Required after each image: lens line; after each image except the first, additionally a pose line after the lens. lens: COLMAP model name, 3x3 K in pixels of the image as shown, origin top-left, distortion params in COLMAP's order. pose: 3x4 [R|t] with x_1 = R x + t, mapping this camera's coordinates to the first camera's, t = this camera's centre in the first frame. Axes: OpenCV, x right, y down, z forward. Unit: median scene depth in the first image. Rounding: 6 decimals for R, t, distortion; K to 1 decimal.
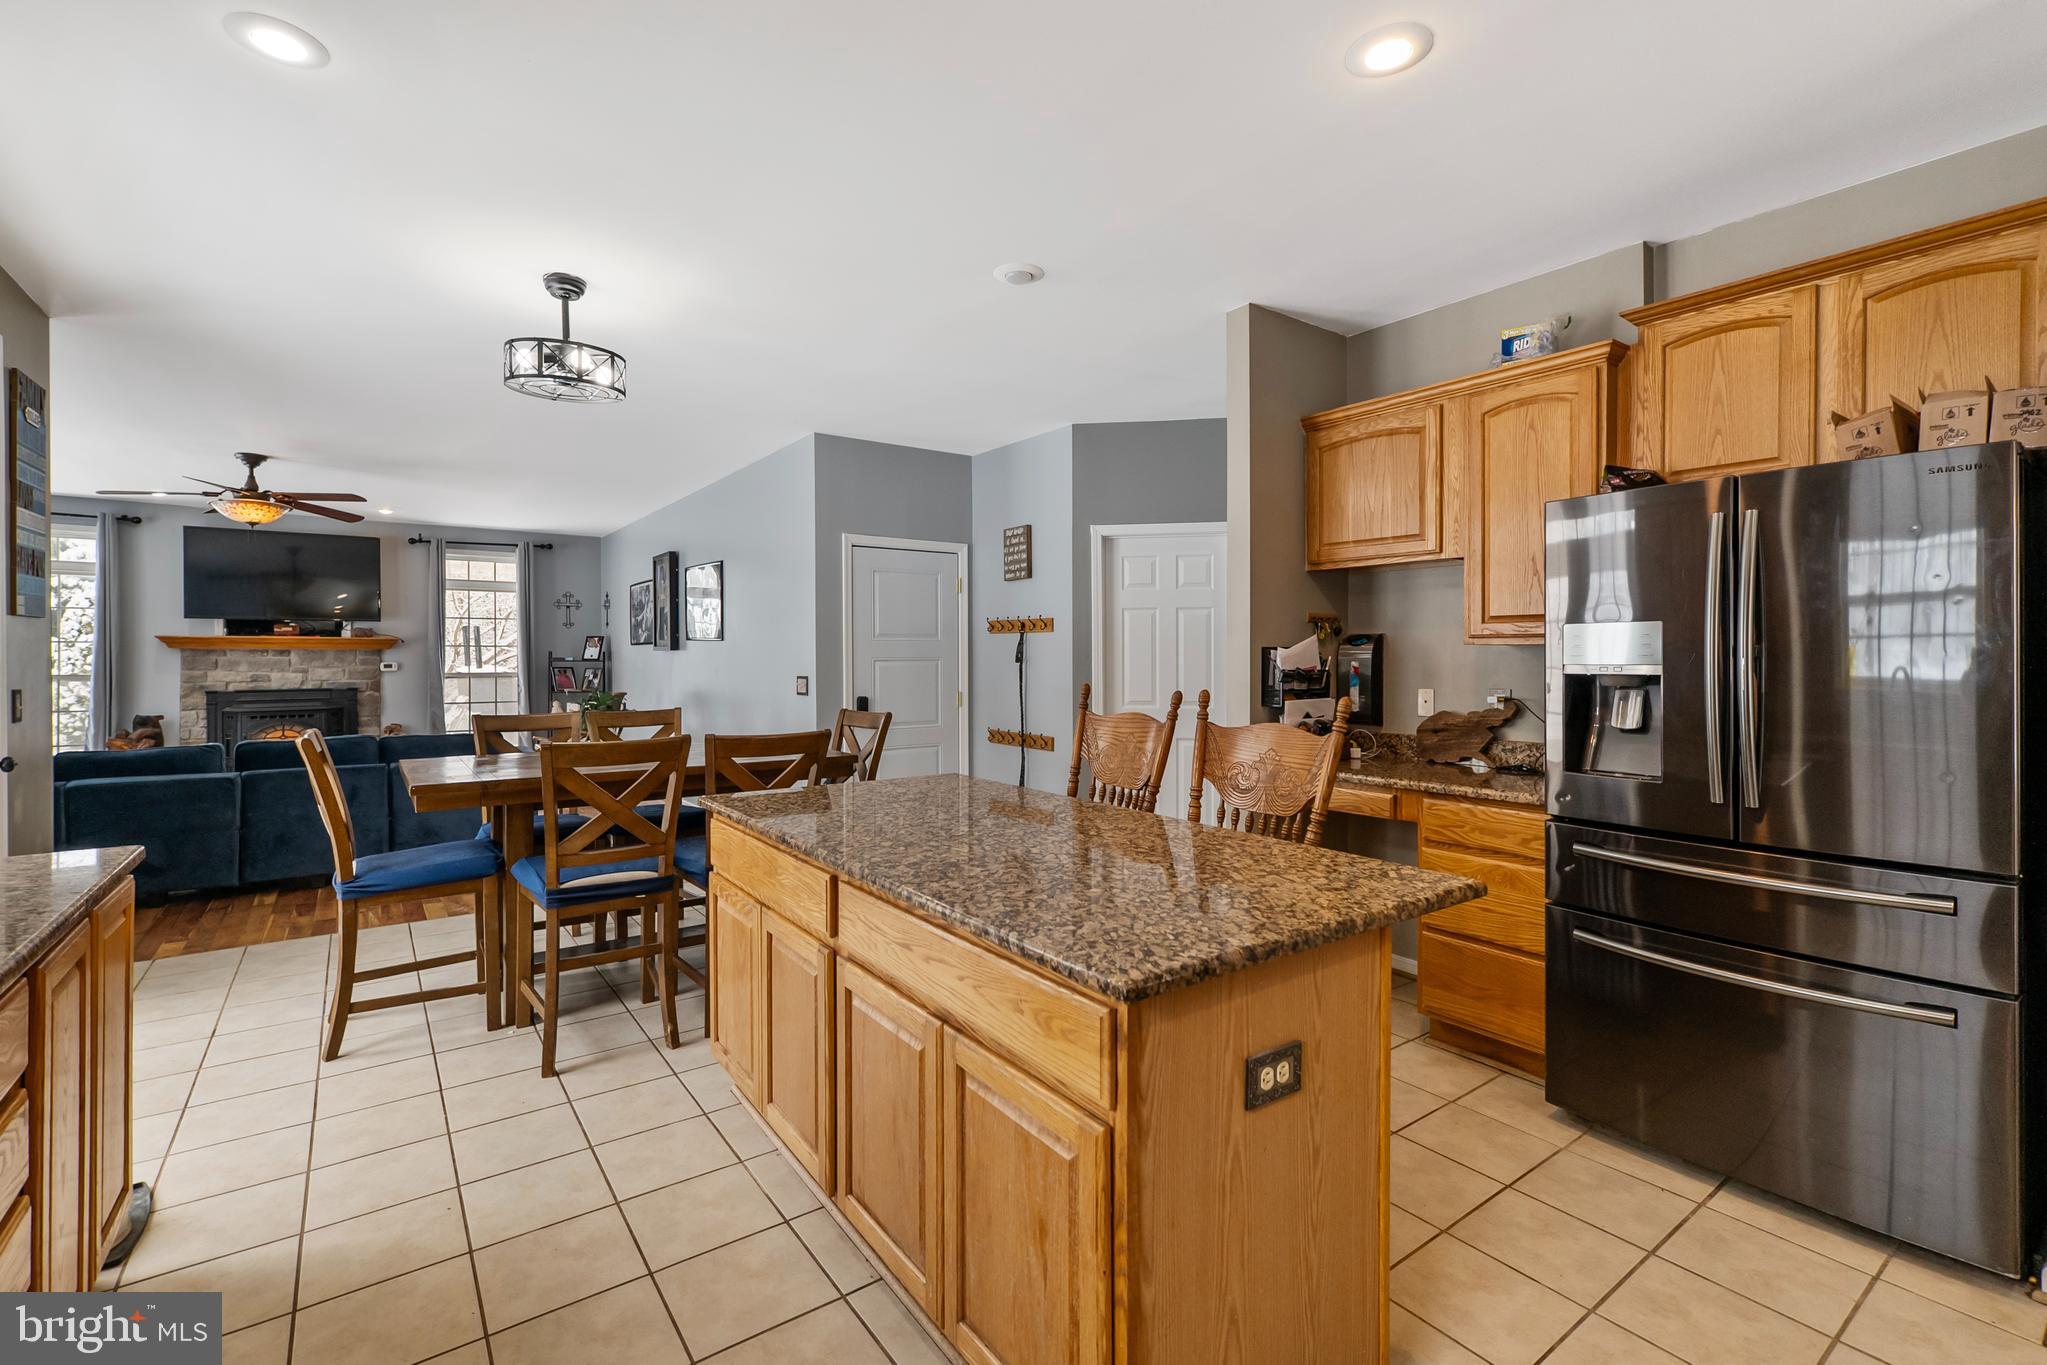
lens RADIAL K [[890.3, 0, 997.4], [0, 890.3, 661.1], [0, 0, 1]] dist [0.004064, 0.000644]
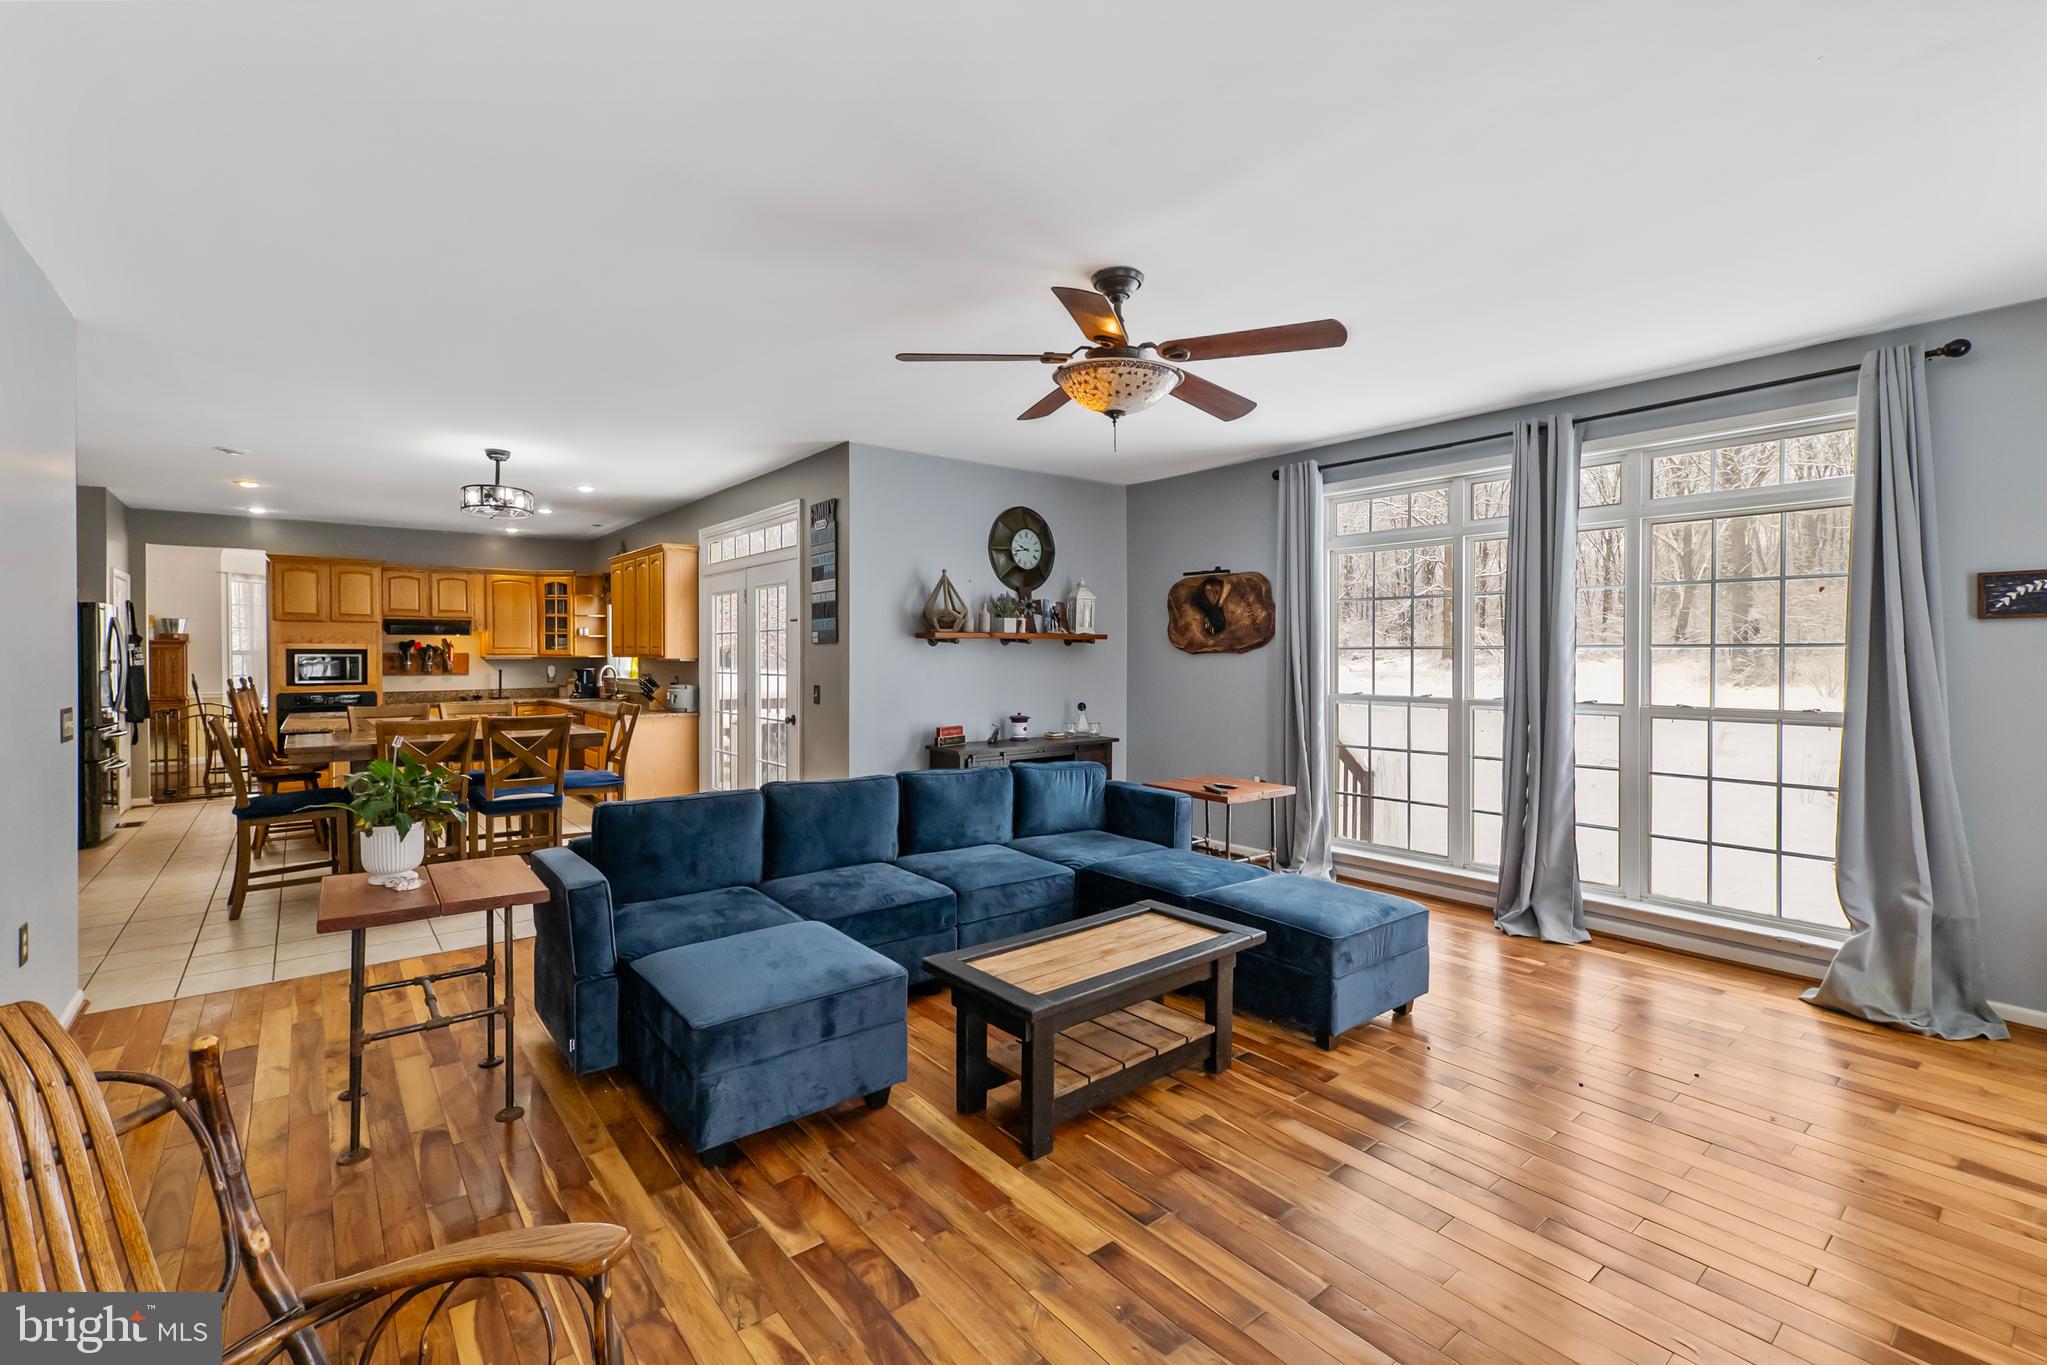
lens RADIAL K [[890.3, 0, 1016.6], [0, 890.3, 670.8], [0, 0, 1]] dist [-0.002326, 0.006289]
pose [[-0.998608, -0.001531, -0.052722, -0.536599], [-0.002789, 0.999713, 0.023785, -0.015298], [0.052671, 0.023899, -0.998326, 1.066798]]
